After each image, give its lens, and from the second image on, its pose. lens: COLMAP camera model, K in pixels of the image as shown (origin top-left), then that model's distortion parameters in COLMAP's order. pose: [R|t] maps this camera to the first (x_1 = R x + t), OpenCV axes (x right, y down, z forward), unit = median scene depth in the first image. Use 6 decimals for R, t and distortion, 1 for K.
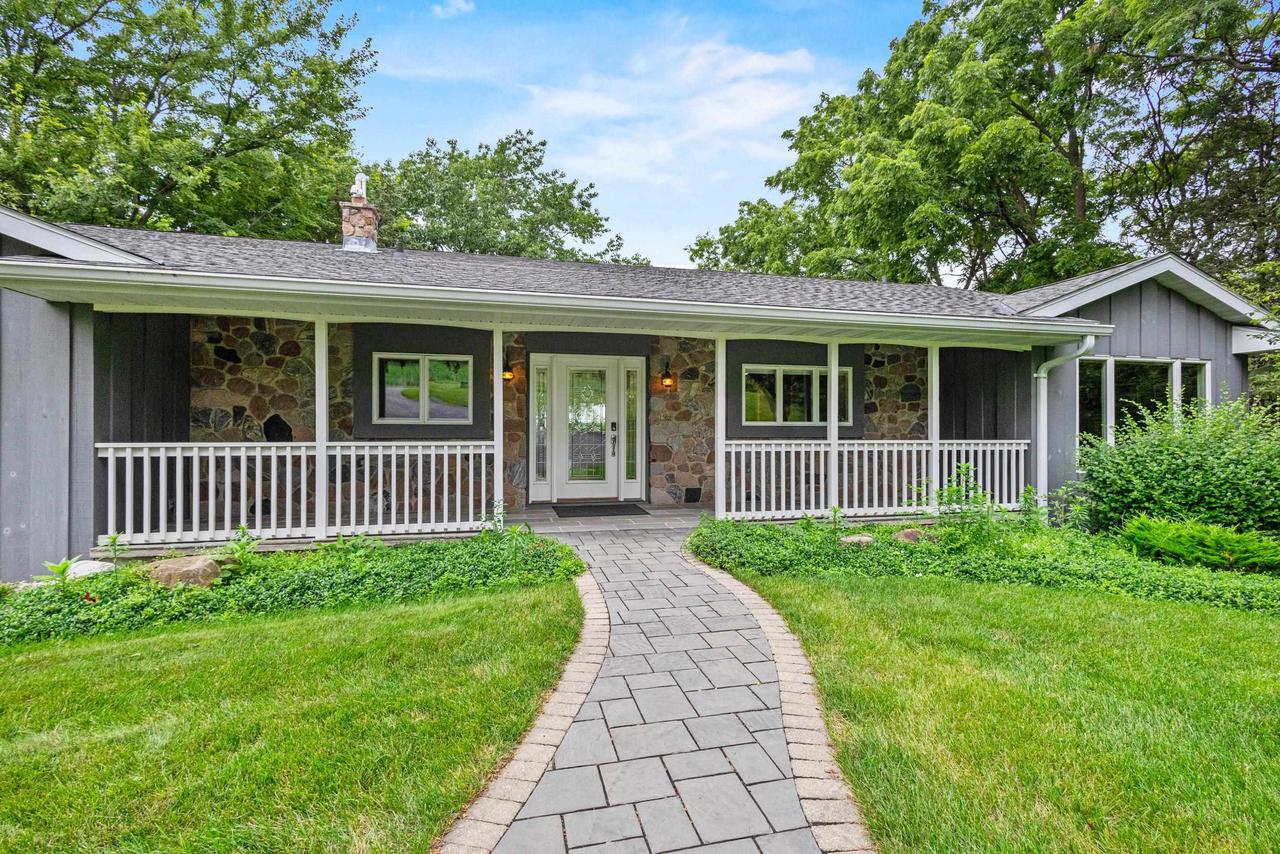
lens RADIAL K [[597.2, 0, 641.0], [0, 597.2, 422.5], [0, 0, 1]] dist [0.009280, -0.003524]
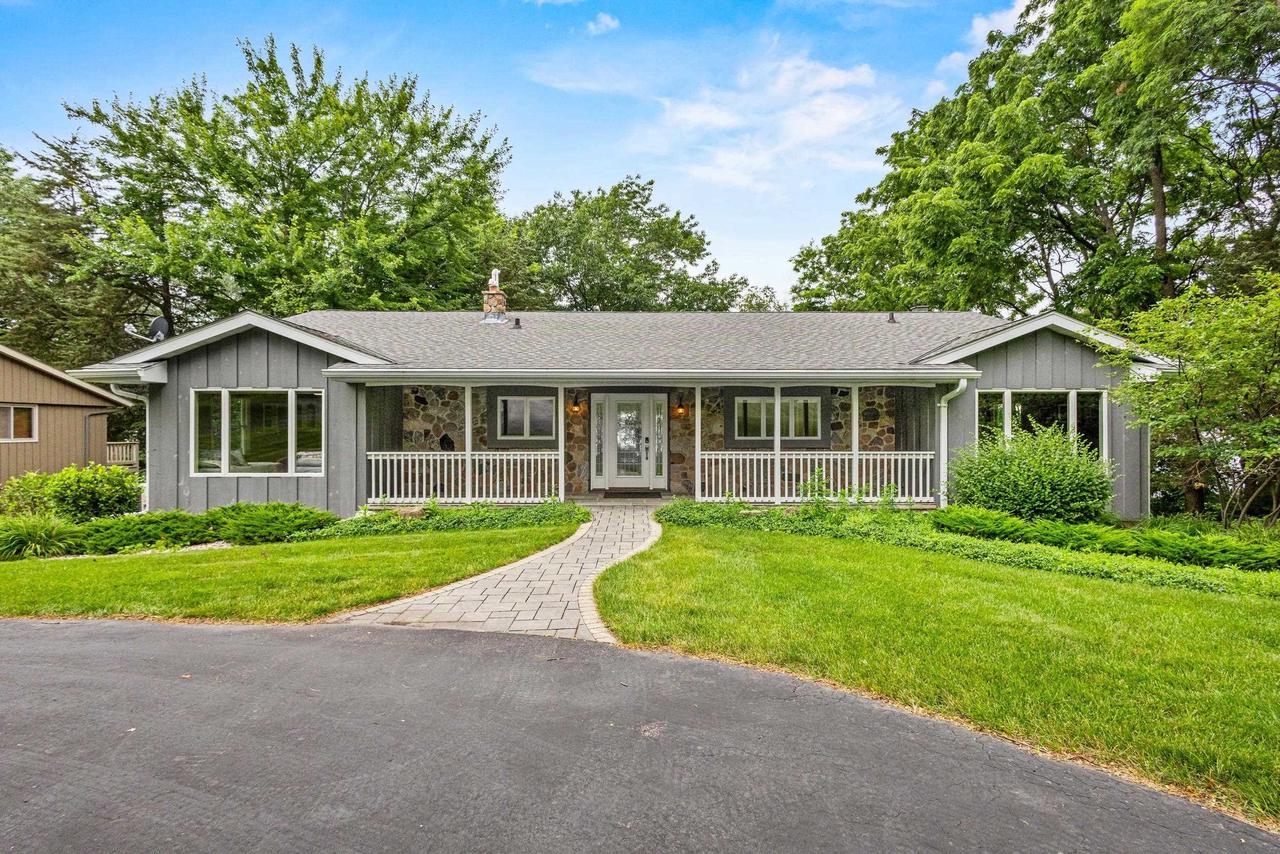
lens RADIAL K [[597.2, 0, 640.2], [0, 597.2, 422.9], [0, 0, 1]] dist [0.009280, -0.003524]
pose [[0.974073, -0.002795, -0.226216, 0.277359], [0.004227, 0.999974, 0.005846, -0.045177], [0.226193, -0.006651, 0.974060, -0.469872]]
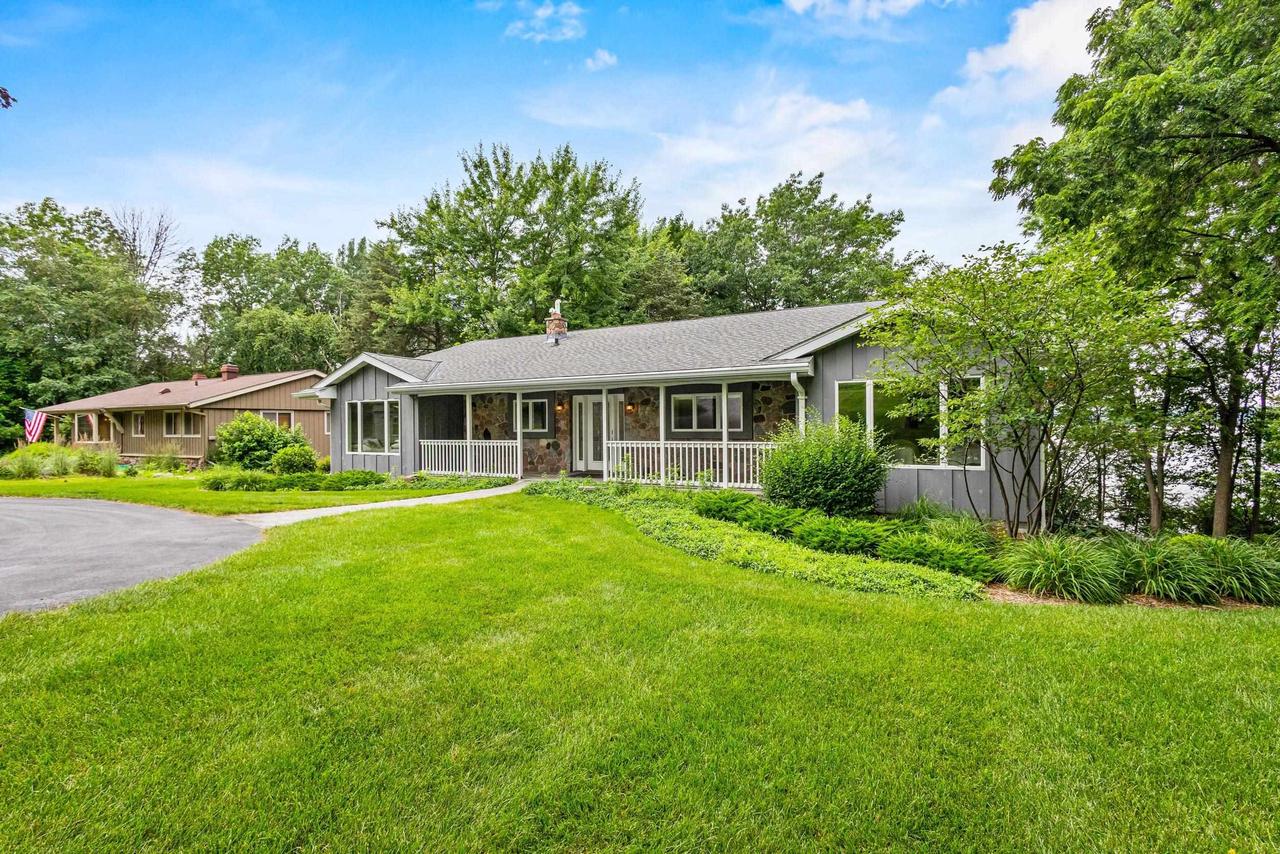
lens RADIAL K [[597.2, 0, 642.0], [0, 597.2, 426.3], [0, 0, 1]] dist [0.009280, -0.003524]
pose [[0.727244, -0.004689, -0.686363, 1.275249], [0.020450, 0.999681, 0.014838, -0.036328], [0.686074, -0.024827, 0.727108, -0.277123]]
